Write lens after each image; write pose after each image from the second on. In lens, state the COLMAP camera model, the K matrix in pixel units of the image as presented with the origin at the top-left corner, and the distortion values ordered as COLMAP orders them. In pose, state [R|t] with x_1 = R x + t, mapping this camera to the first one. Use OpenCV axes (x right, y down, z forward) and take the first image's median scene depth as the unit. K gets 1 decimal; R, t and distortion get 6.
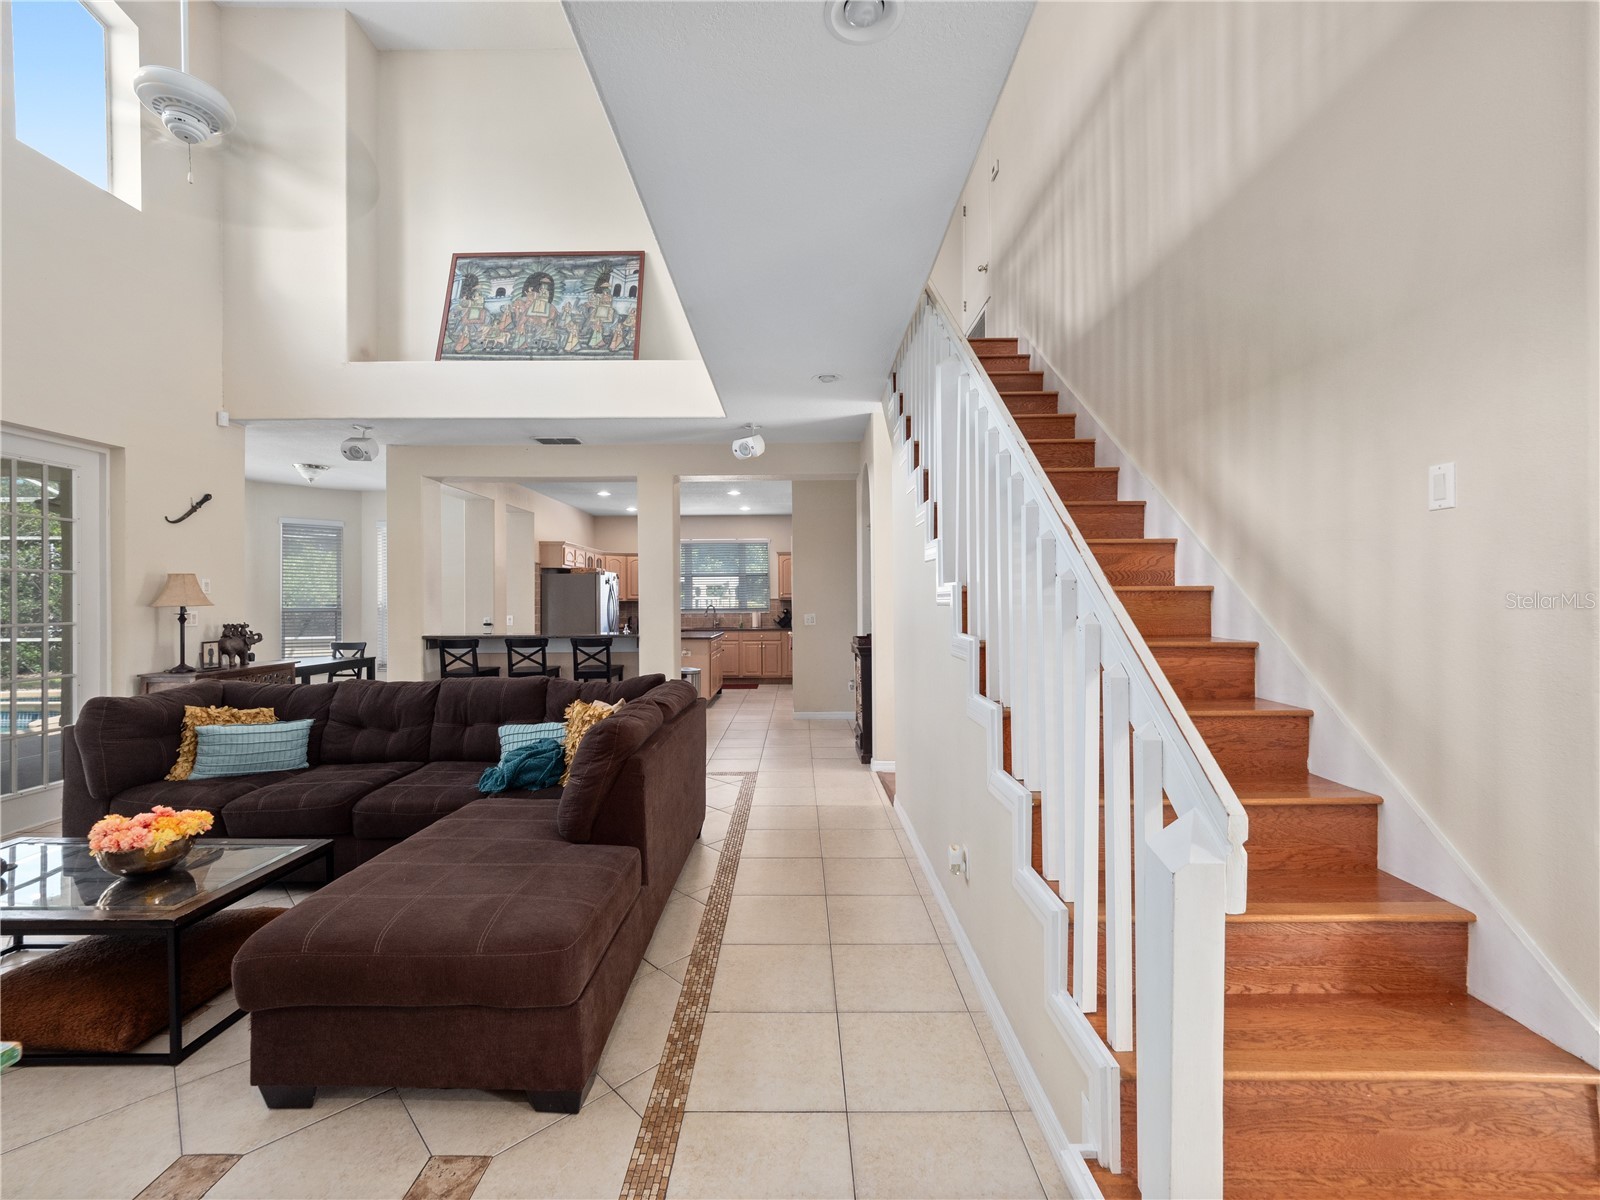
lens RADIAL K [[673.0, 0, 801.6], [0, 673.0, 598.7], [0, 0, 1]] dist [-0.003554, 0.001239]
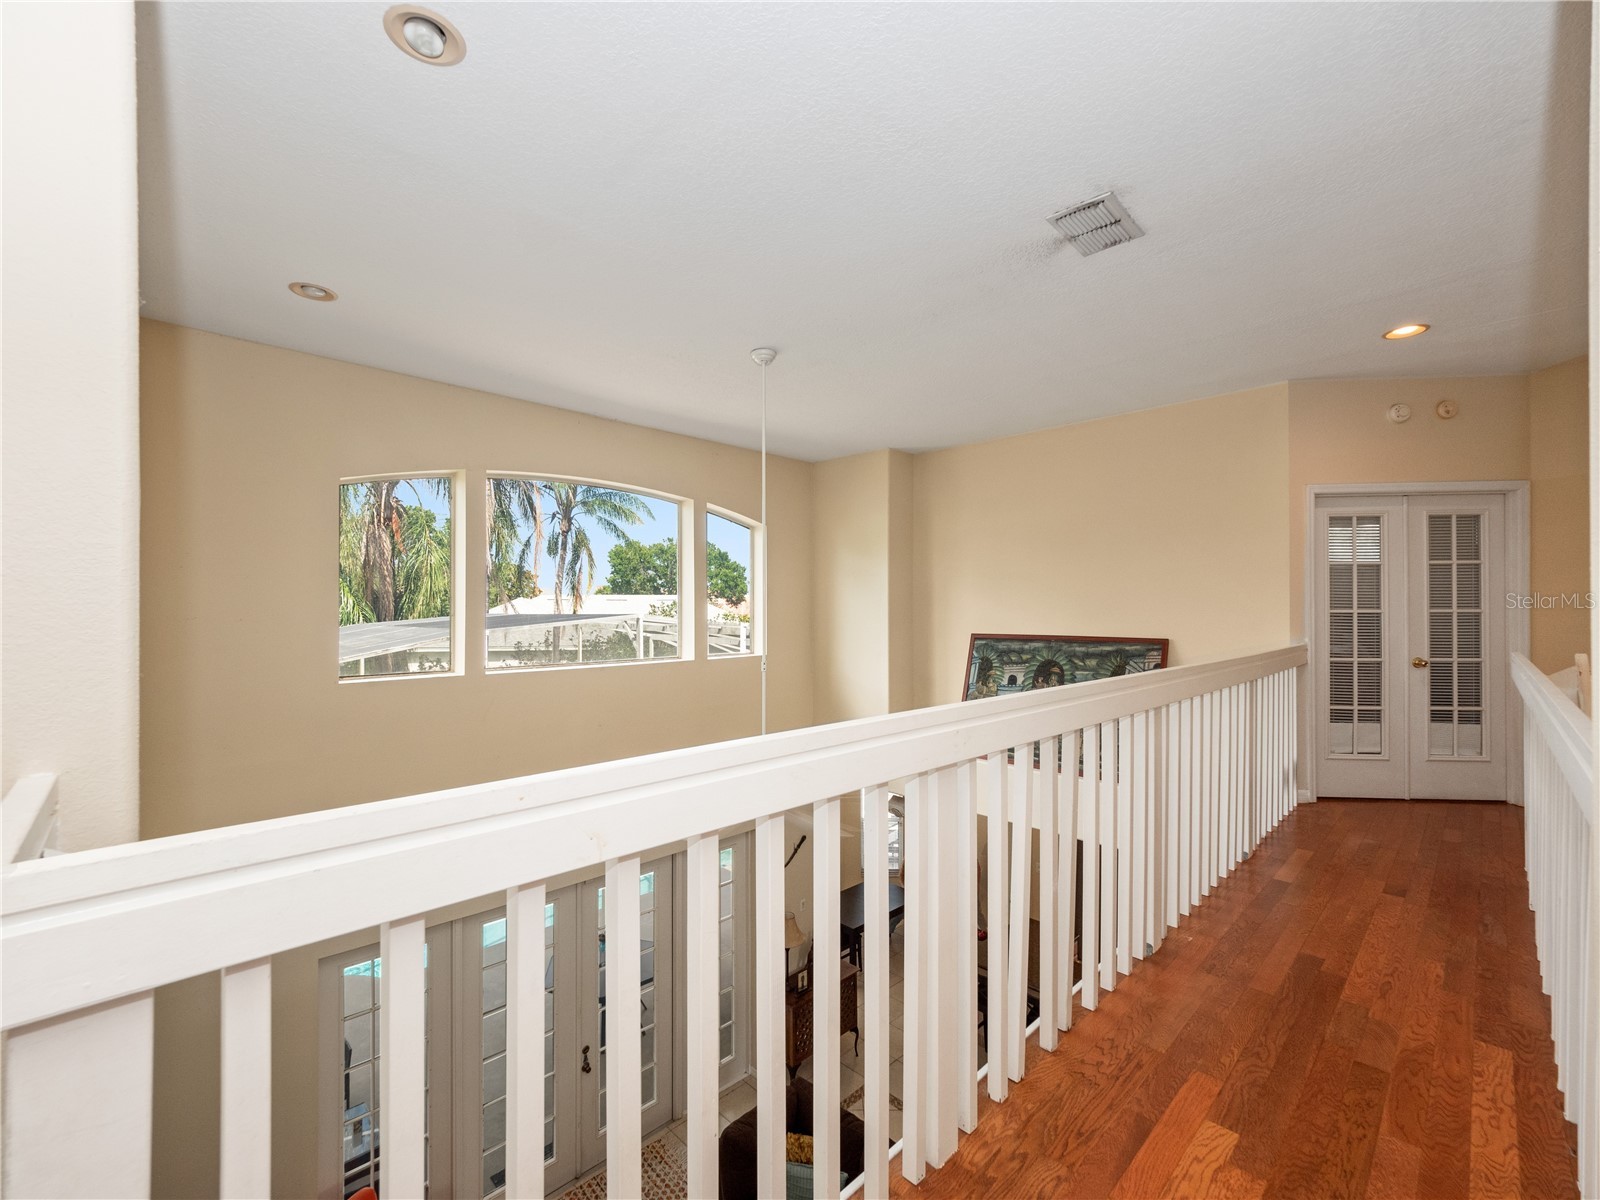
lens RADIAL K [[673.0, 0, 790.2], [0, 673.0, 608.0], [0, 0, 1]] dist [-0.003554, 0.001239]
pose [[0.692447, 0.006166, -0.721442, 0.052877], [-0.002274, 0.999977, 0.006364, -0.562576], [0.721465, -0.002766, 0.692445, 0.051394]]
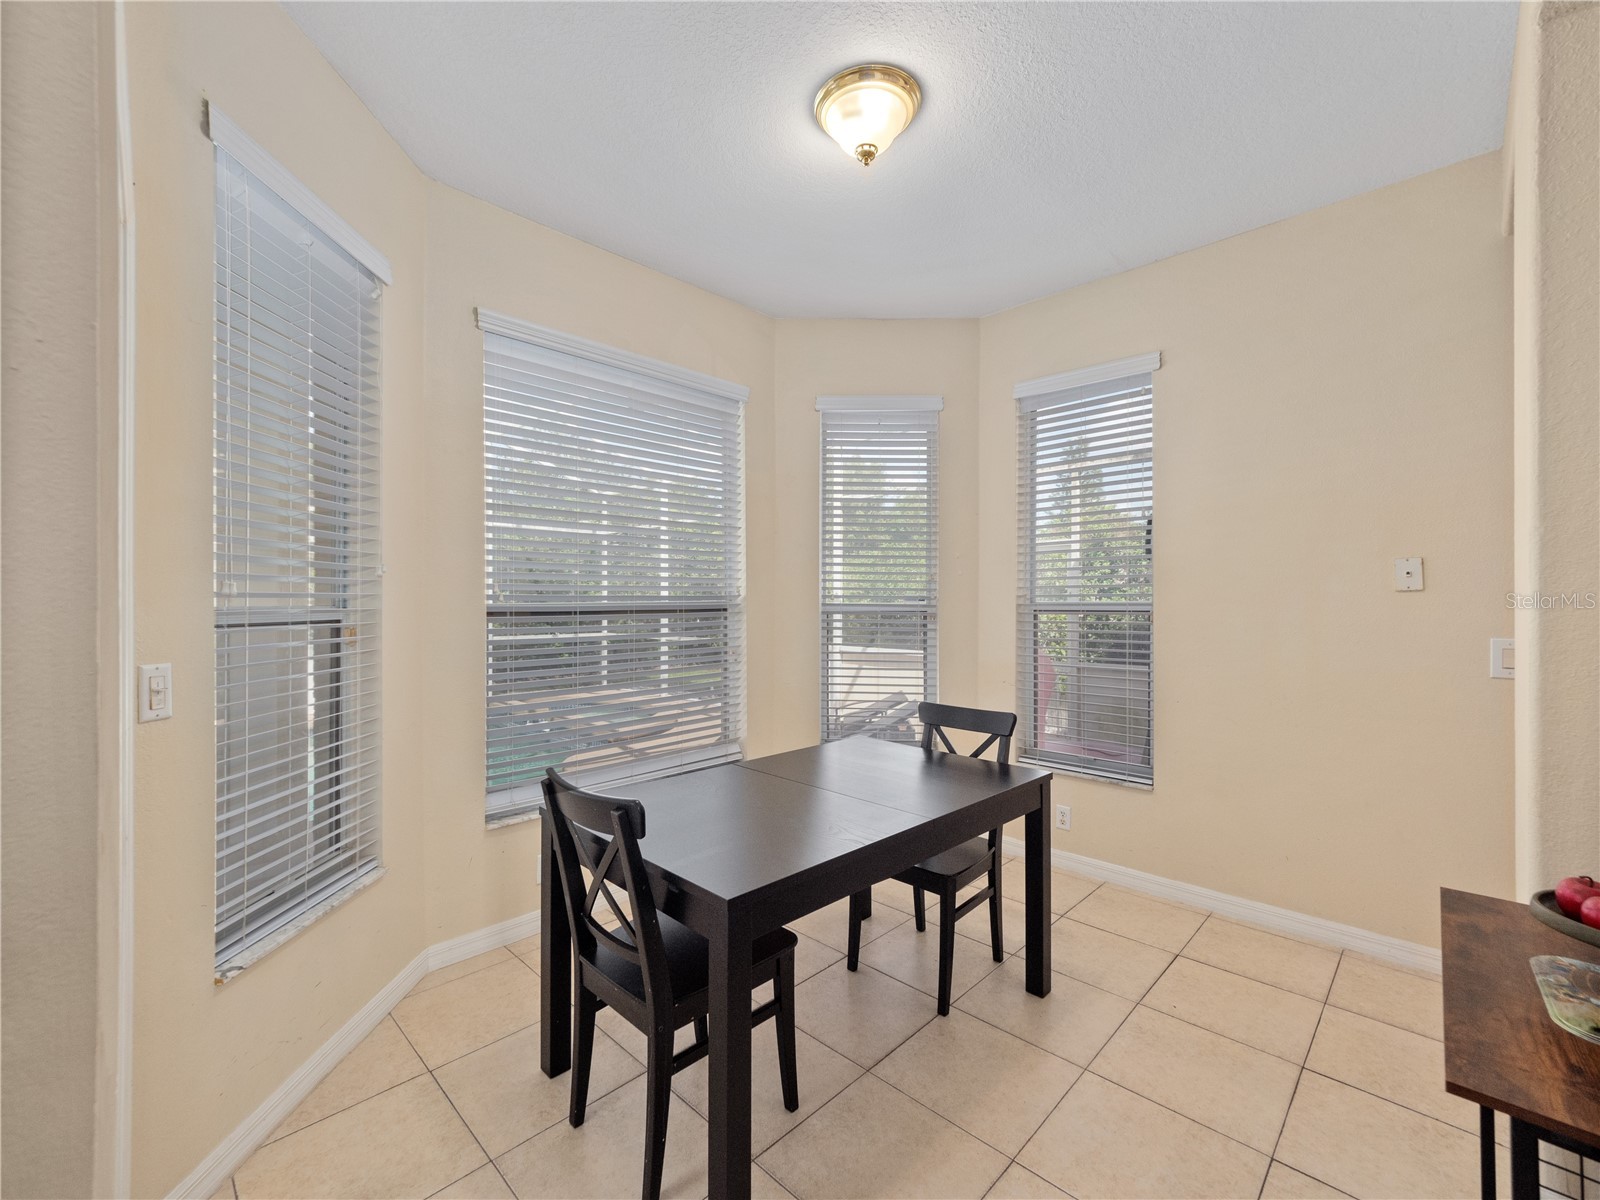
lens RADIAL K [[673.0, 0, 797.9], [0, 673.0, 608.9], [0, 0, 1]] dist [-0.003554, 0.001239]
pose [[0.706773, 0.007387, -0.707402, -0.687801], [0.001676, 0.999925, 0.012116, 0.015993], [0.707438, -0.009749, 0.706708, 0.978875]]
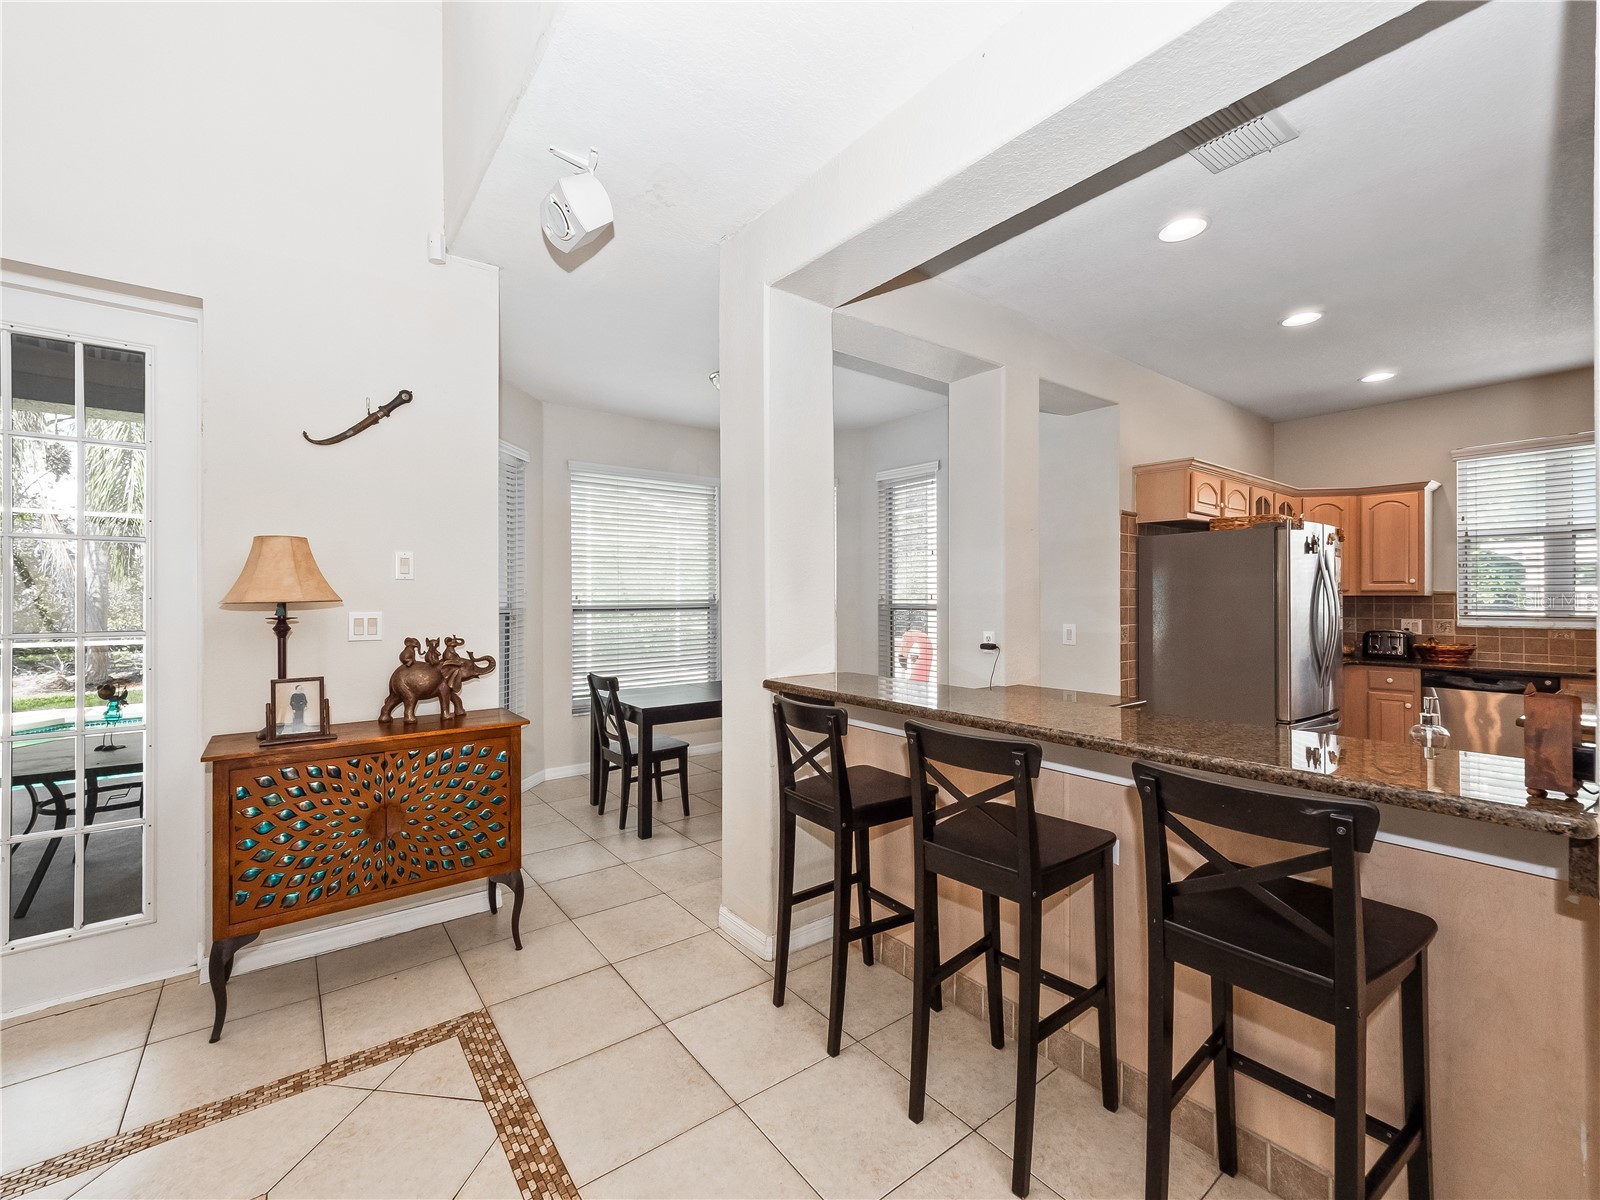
lens RADIAL K [[673.0, 0, 787.8], [0, 673.0, 598.3], [0, 0, 1]] dist [-0.003554, 0.001239]
pose [[0.597259, 0.002831, -0.802043, -0.254011], [0.002166, 0.999984, 0.005143, 0.004823], [0.802045, -0.004809, 0.597244, 0.843361]]
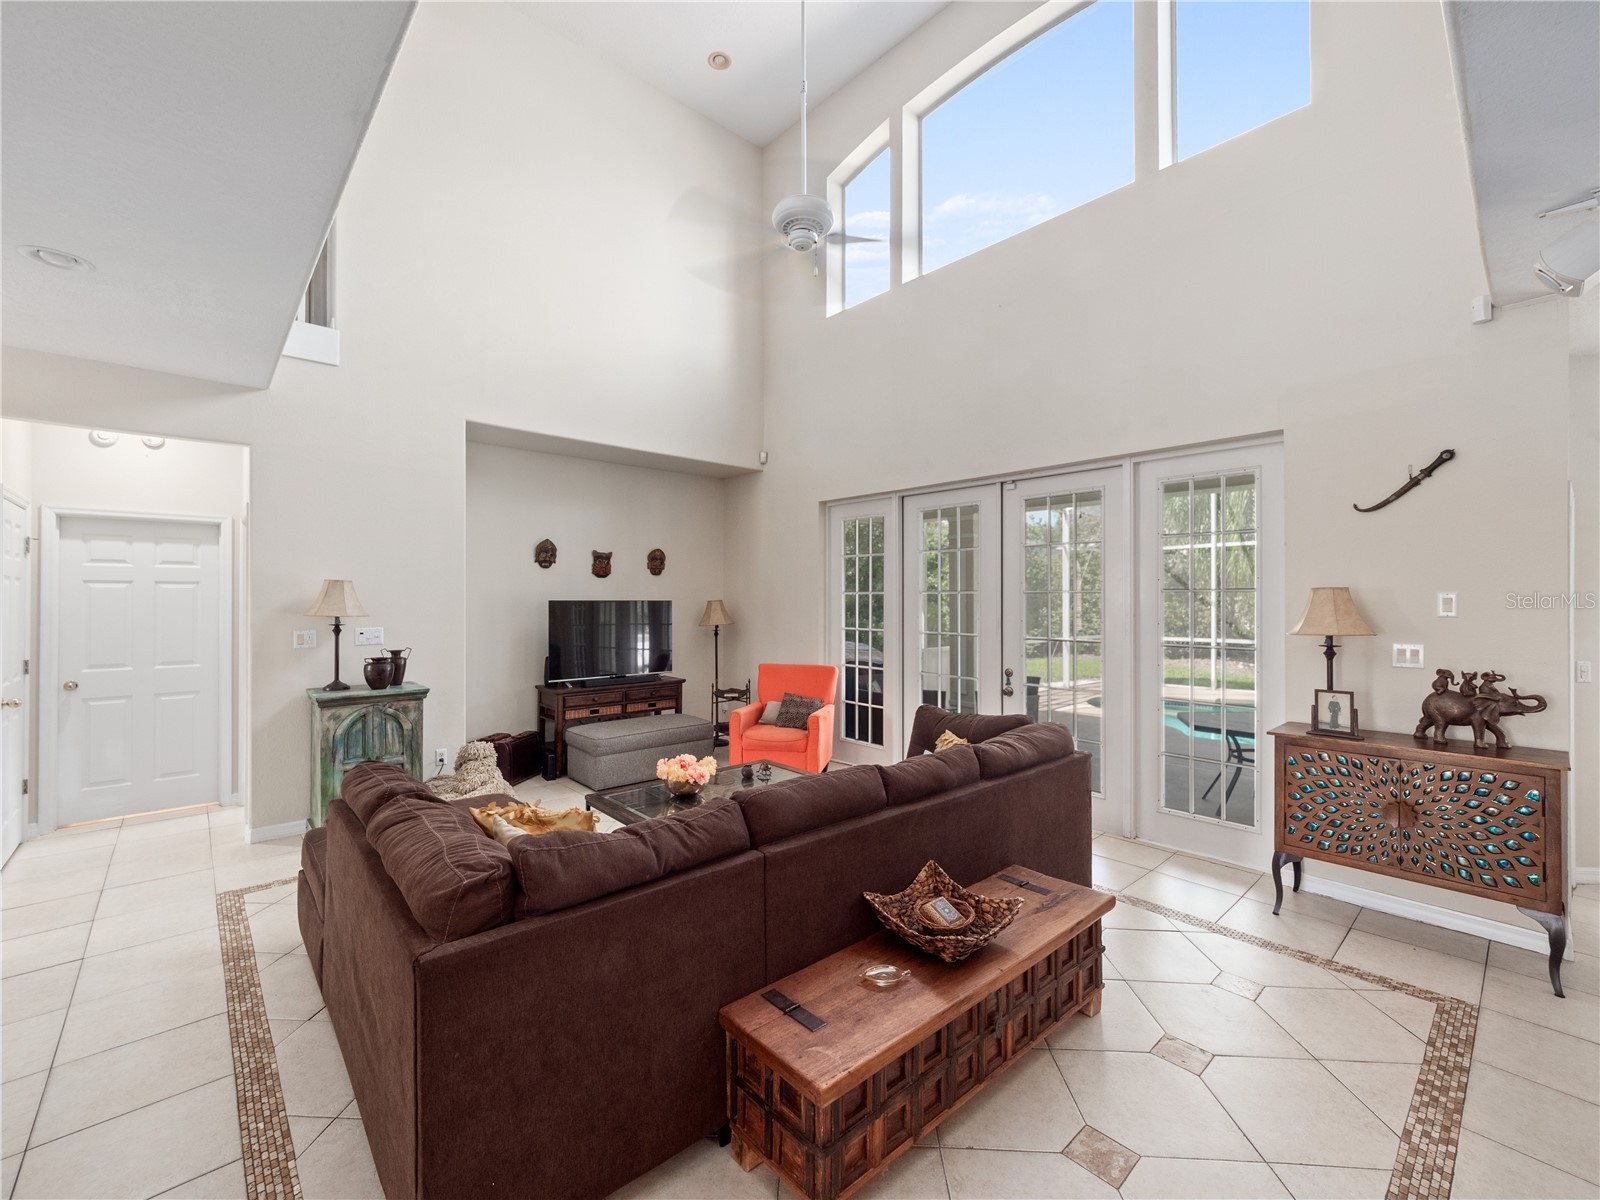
lens RADIAL K [[673.0, 0, 786.6], [0, 673.0, 597.6], [0, 0, 1]] dist [-0.003554, 0.001239]
pose [[-0.750854, 0.003155, -0.660461, -0.041109], [0.005536, 0.999984, -0.001517, -0.024850], [0.660445, -0.004795, -0.750859, 0.966694]]
